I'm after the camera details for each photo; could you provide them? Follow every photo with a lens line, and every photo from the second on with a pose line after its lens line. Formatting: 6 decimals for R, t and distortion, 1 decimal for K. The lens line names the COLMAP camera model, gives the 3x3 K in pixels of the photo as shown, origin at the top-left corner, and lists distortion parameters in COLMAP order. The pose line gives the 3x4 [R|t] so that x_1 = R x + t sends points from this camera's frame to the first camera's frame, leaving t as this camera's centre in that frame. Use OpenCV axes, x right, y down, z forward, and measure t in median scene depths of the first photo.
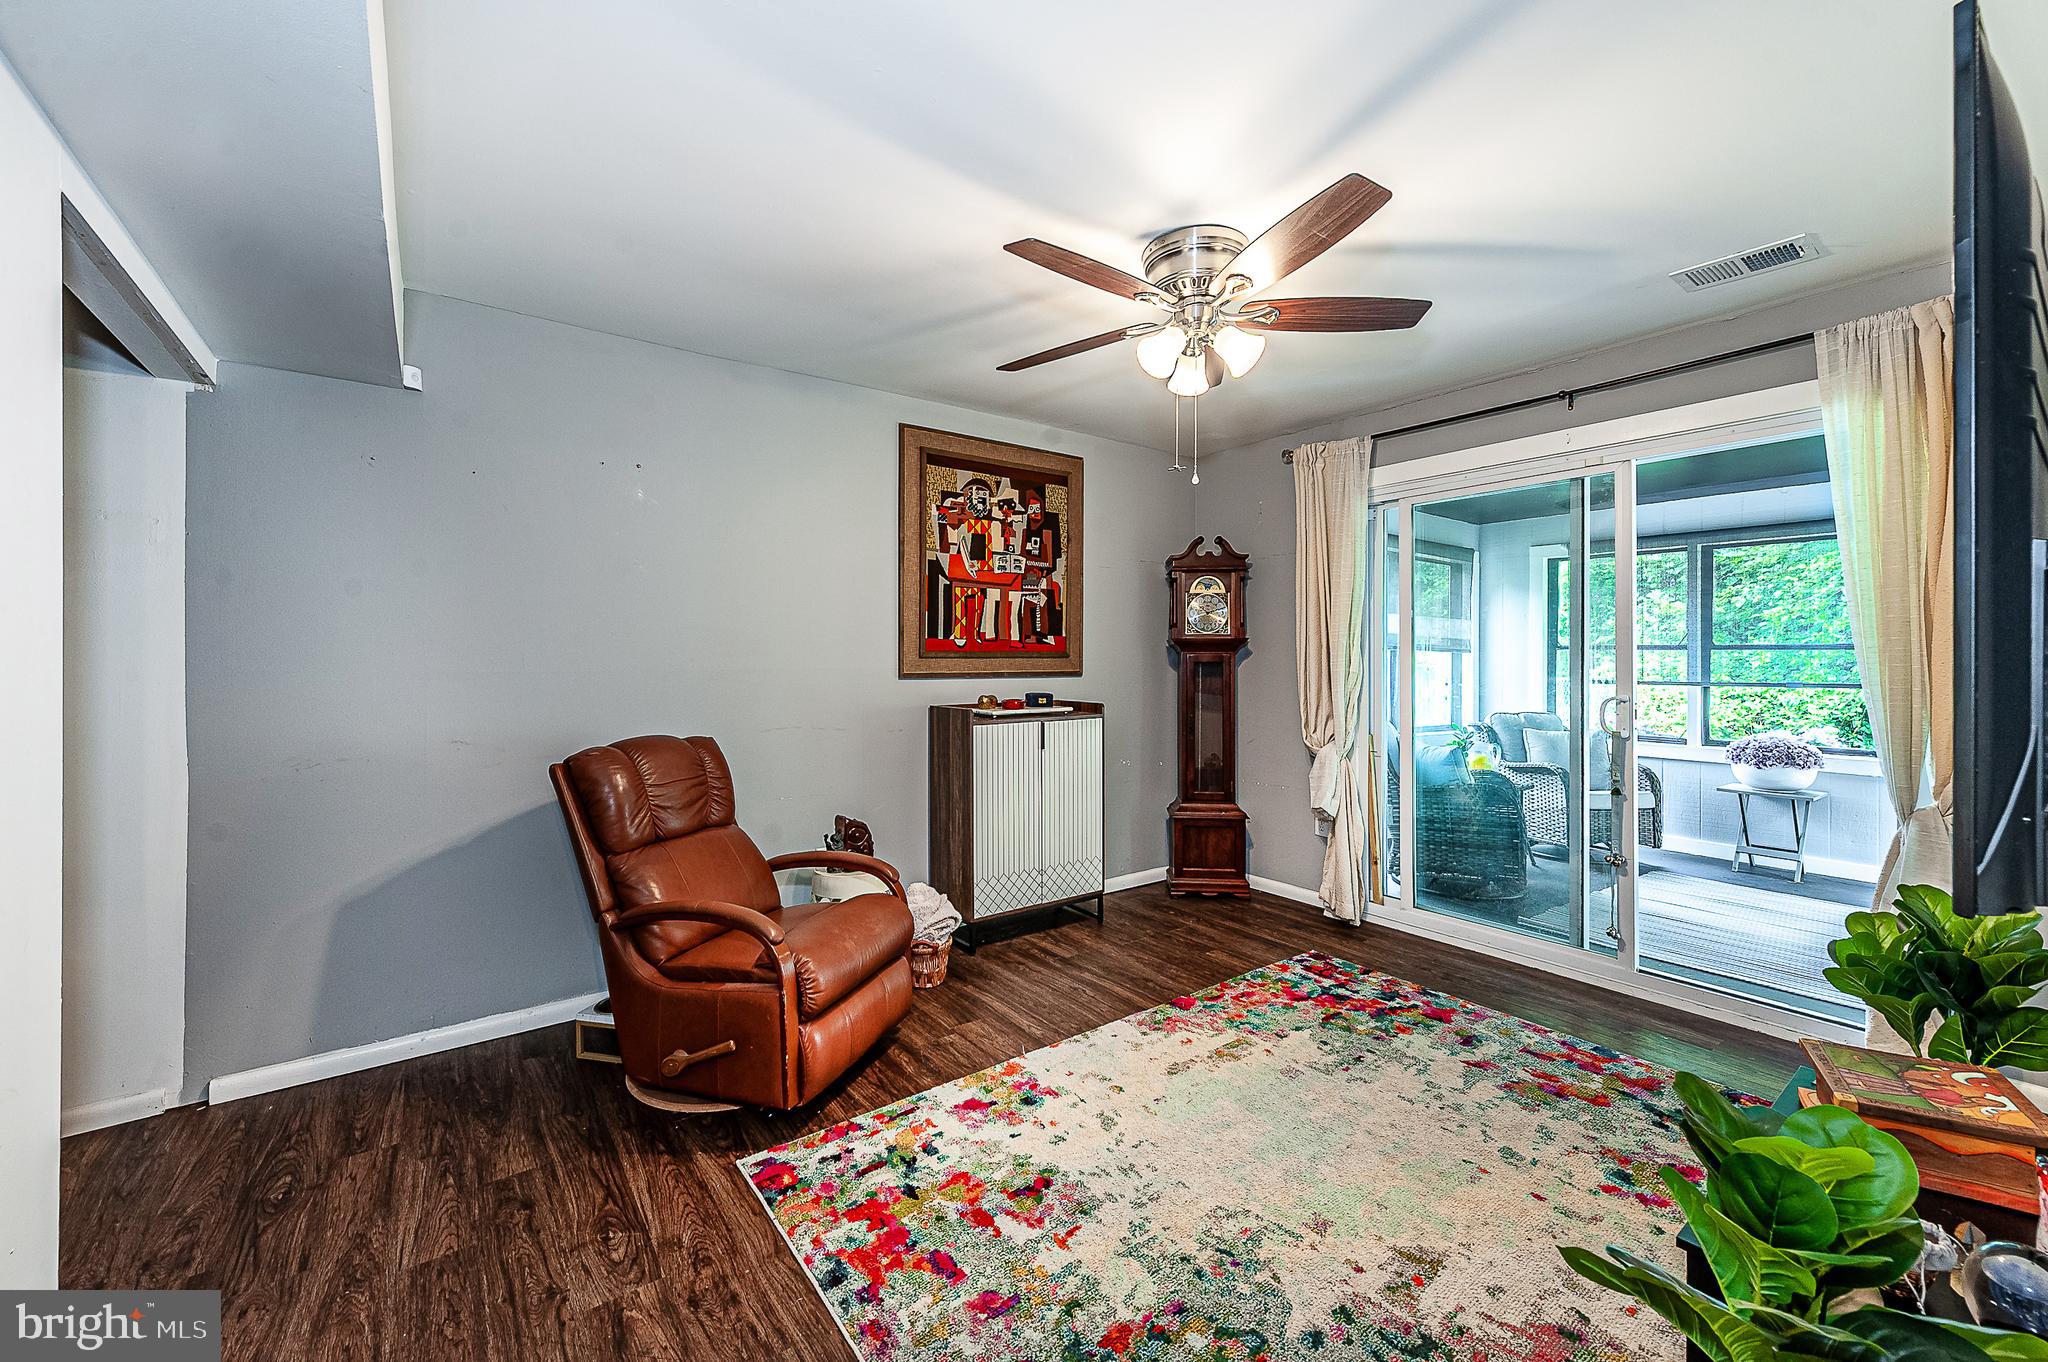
lens RADIAL K [[826.8, 0, 1031.9], [0, 826.8, 669.2], [0, 0, 1]] dist [0.010846, -0.007502]
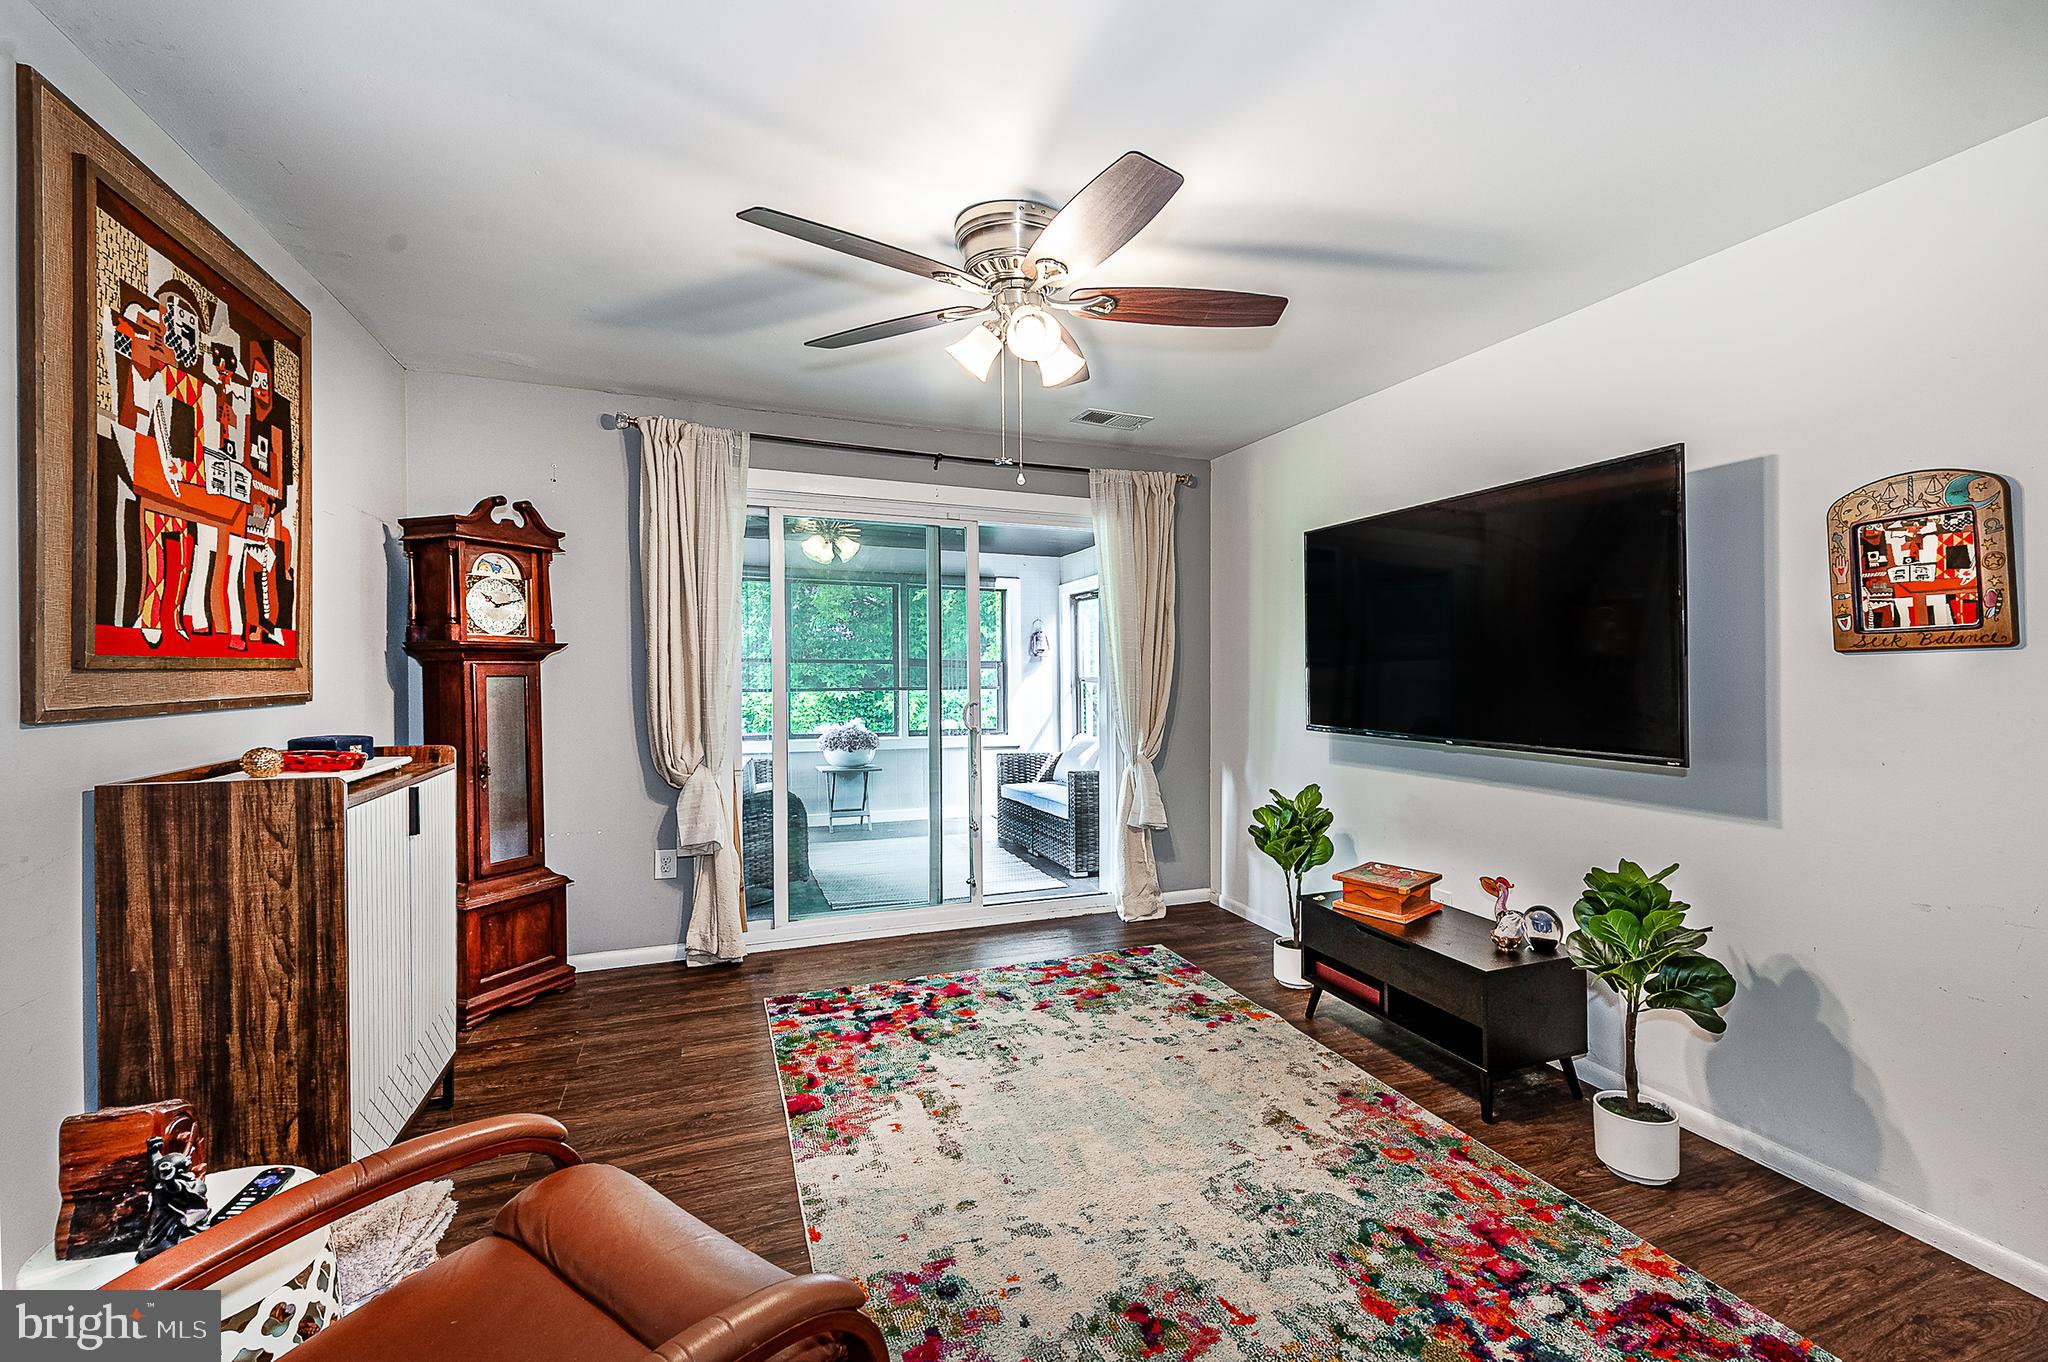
lens RADIAL K [[826.8, 0, 1031.9], [0, 826.8, 669.2], [0, 0, 1]] dist [0.010846, -0.007502]
pose [[0.264047, -0.000455, 0.964510, -0.401804], [0.011378, 0.999932, -0.002643, -0.007994], [-0.964443, 0.011672, 0.264034, 0.437793]]
